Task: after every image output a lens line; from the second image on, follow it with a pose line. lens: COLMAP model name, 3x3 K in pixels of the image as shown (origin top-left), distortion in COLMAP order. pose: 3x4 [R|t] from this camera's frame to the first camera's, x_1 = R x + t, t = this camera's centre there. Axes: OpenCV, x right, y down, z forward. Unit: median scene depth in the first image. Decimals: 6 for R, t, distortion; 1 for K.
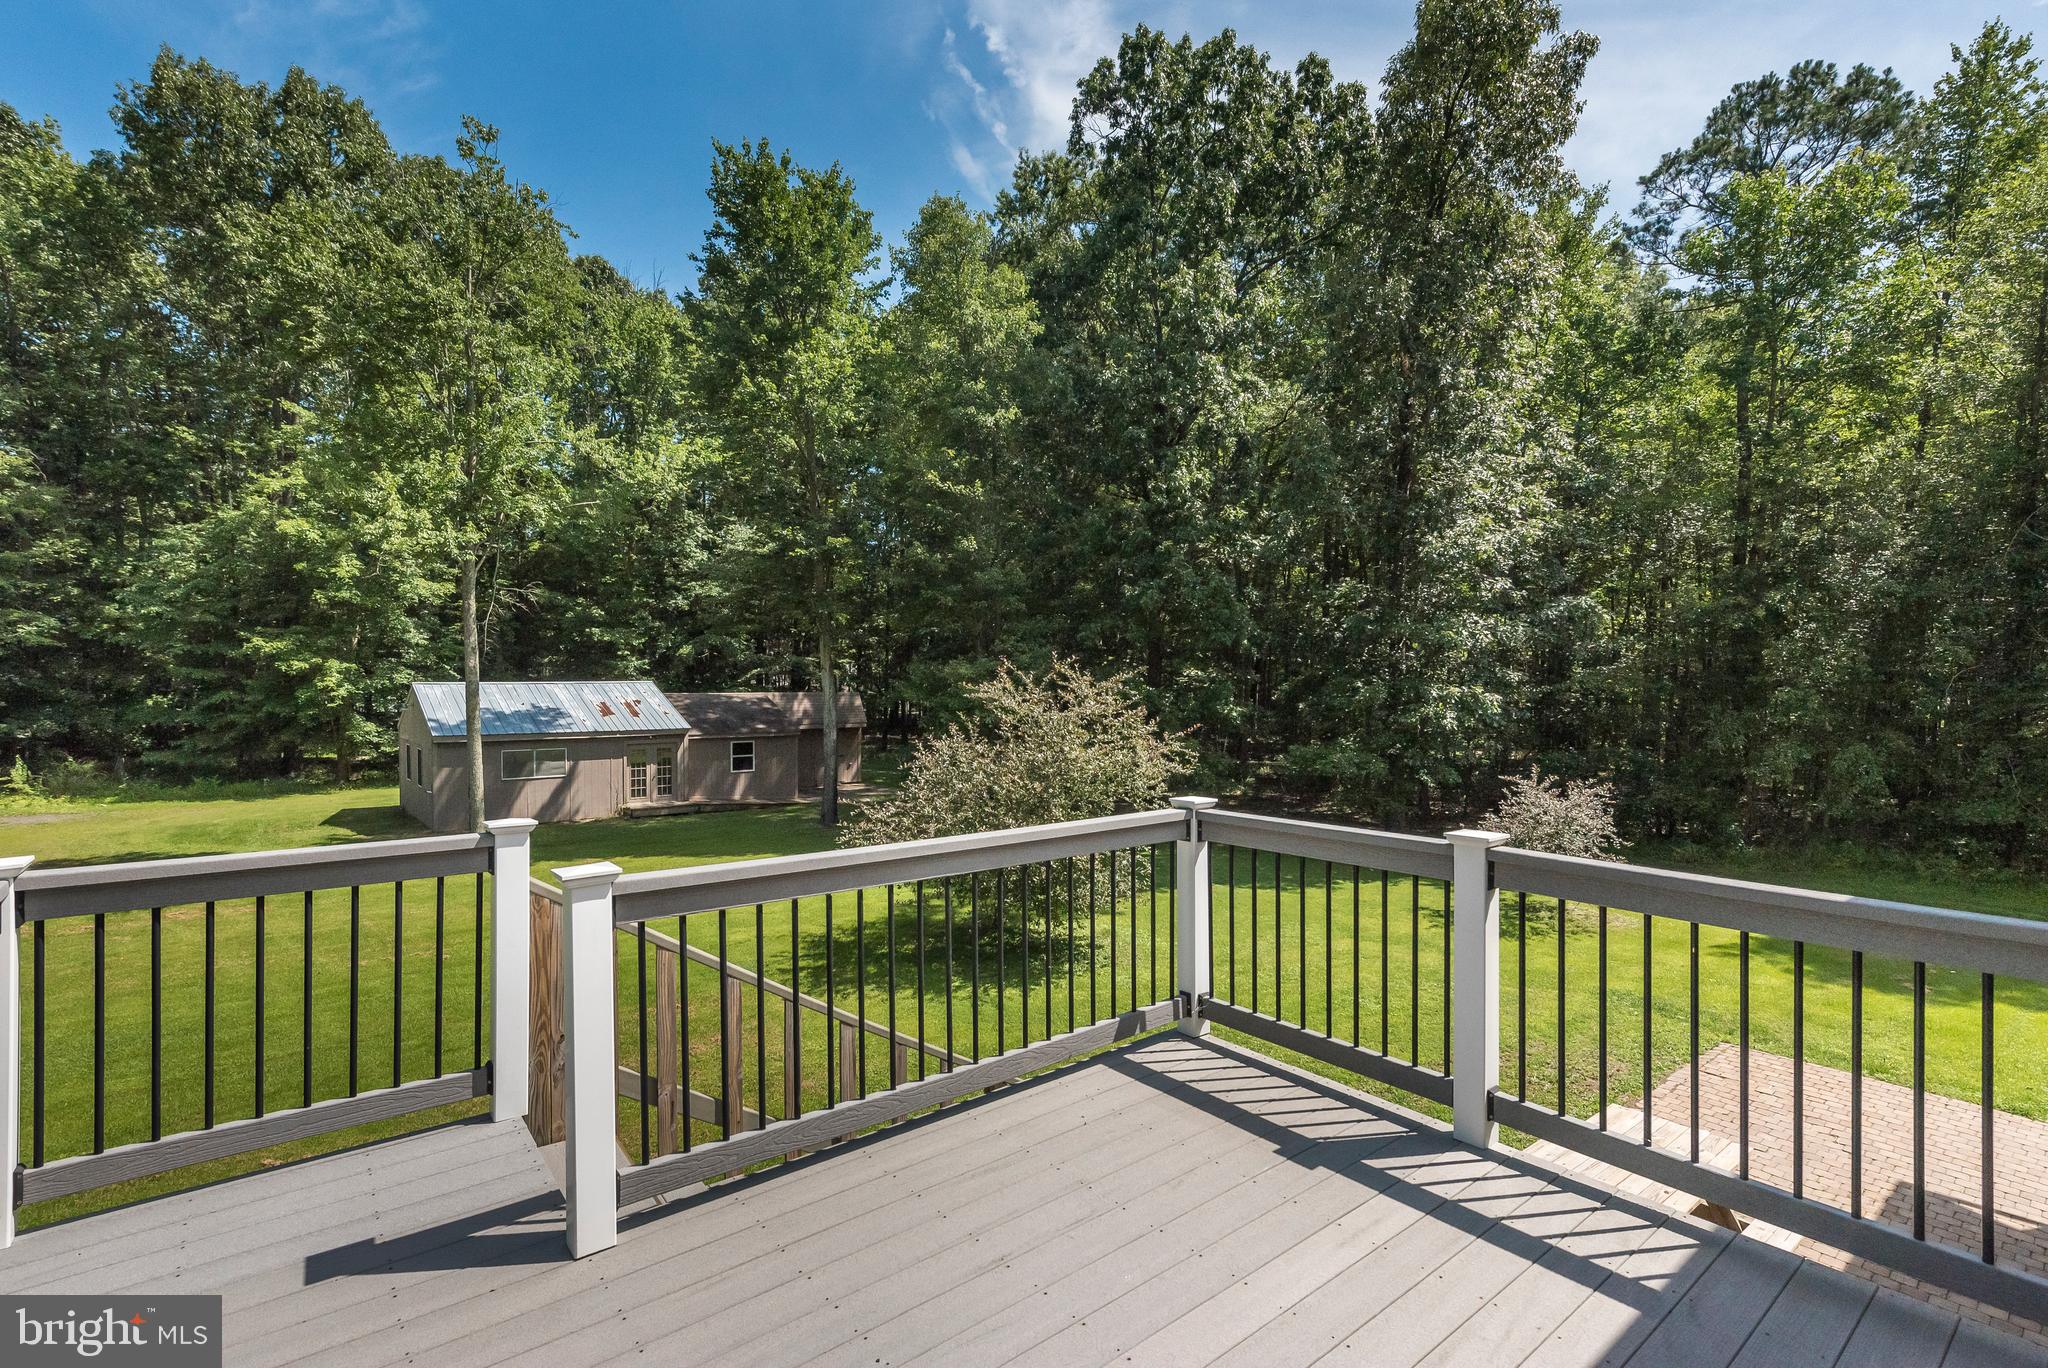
lens RADIAL K [[928.3, 0, 1032.2], [0, 928.3, 699.8], [0, 0, 1]] dist [0.010661, -0.001604]
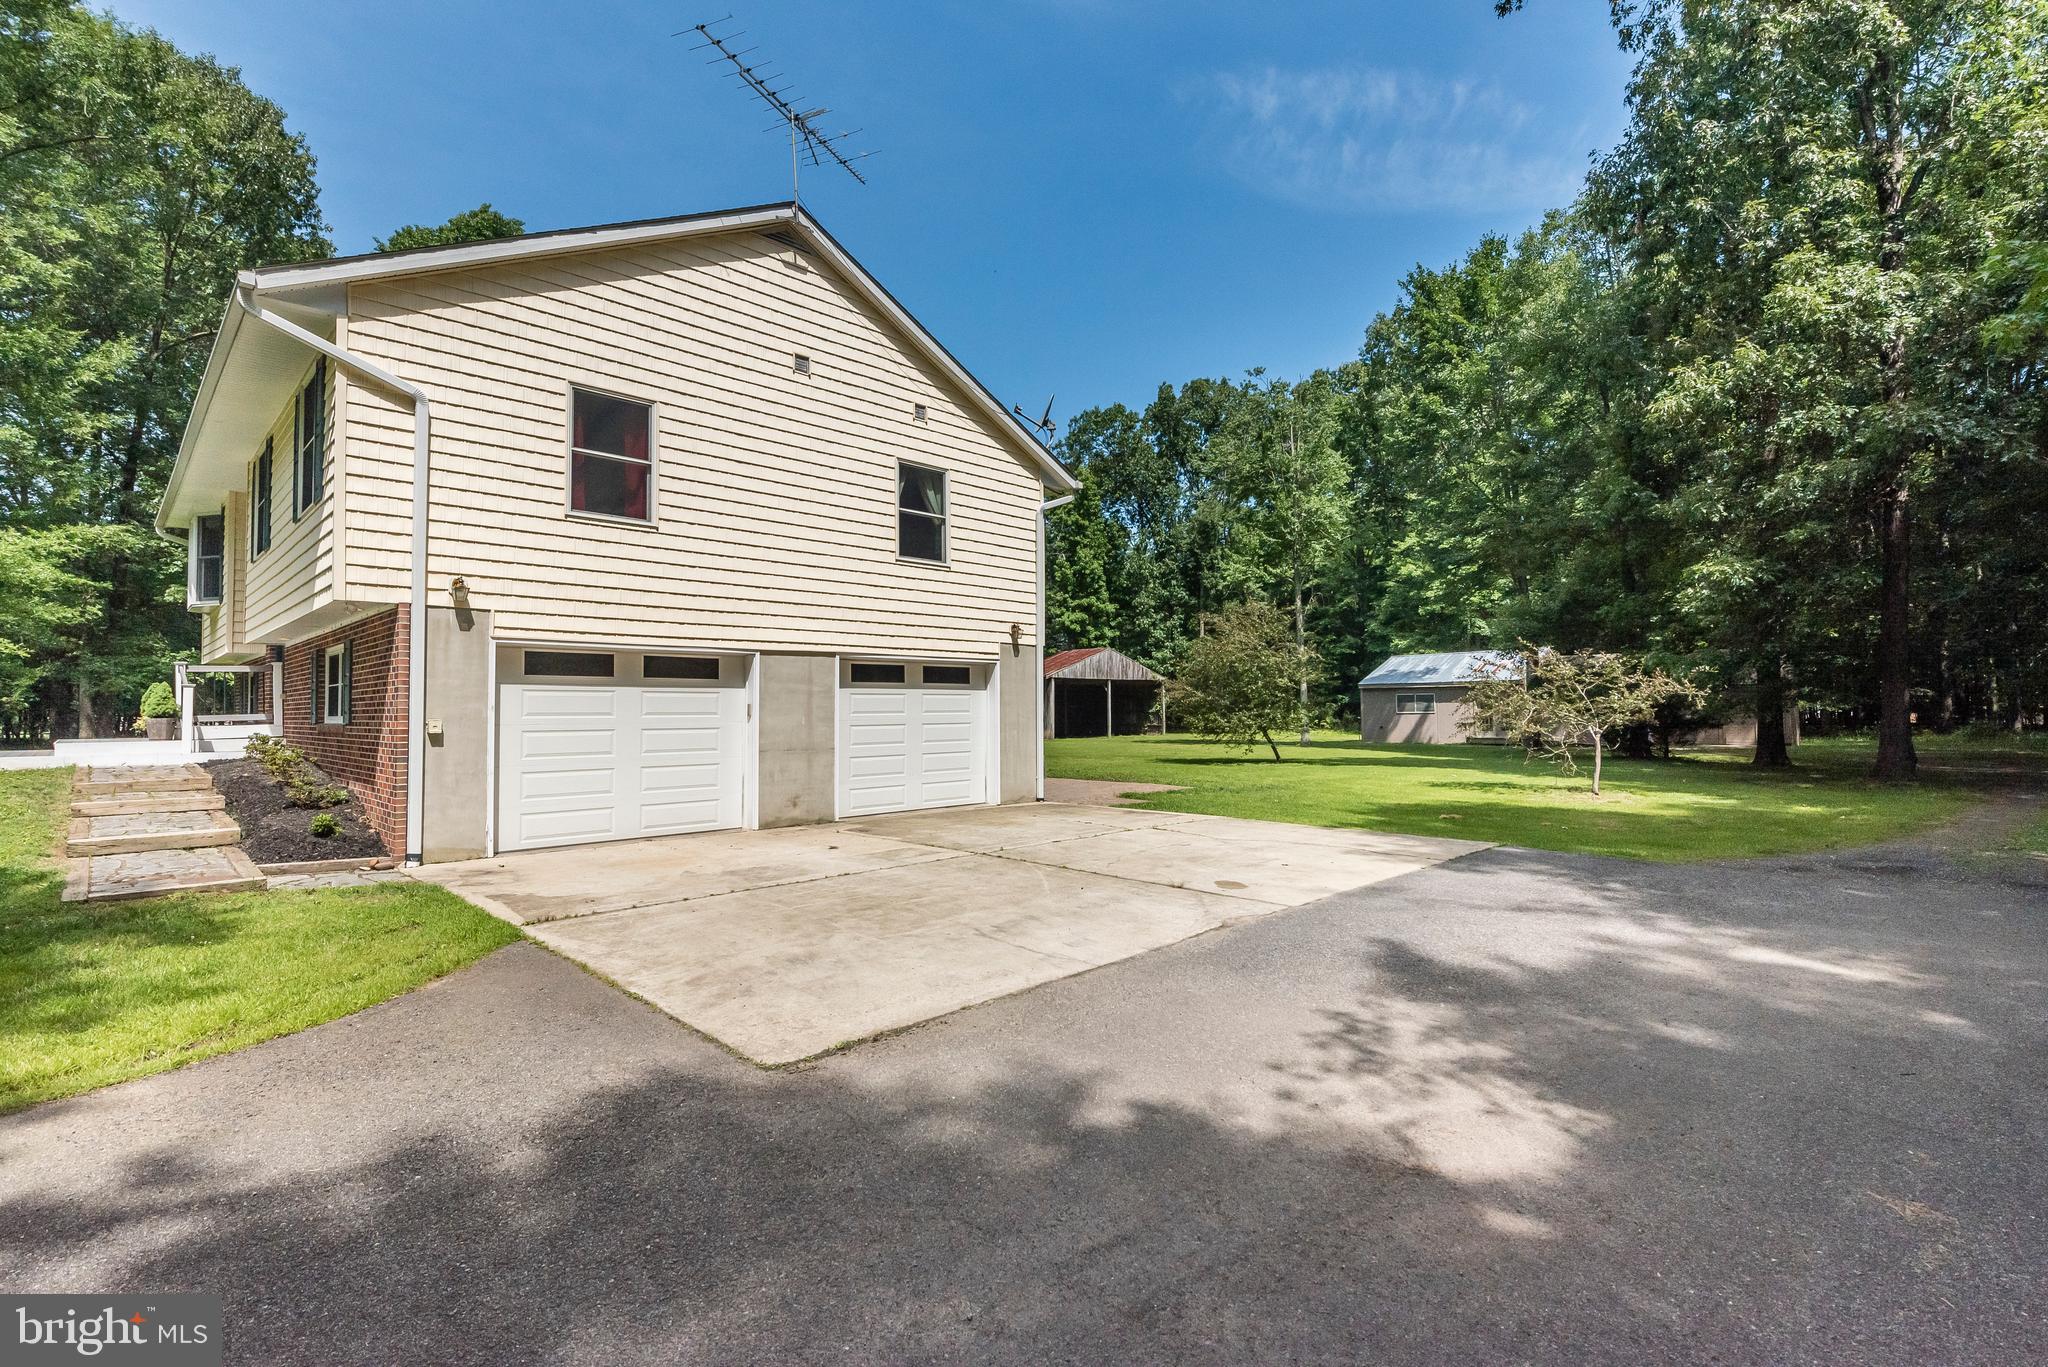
lens RADIAL K [[1000.4, 0, 1023.9], [0, 1000.4, 678.0], [0, 0, 1]] dist [0.006533, -0.000030]
pose [[0.058367, -0.044650, -0.997296, 0.875745], [-0.015430, 0.998840, -0.045622, 0.091135], [0.998176, 0.018051, 0.057610, 0.230018]]
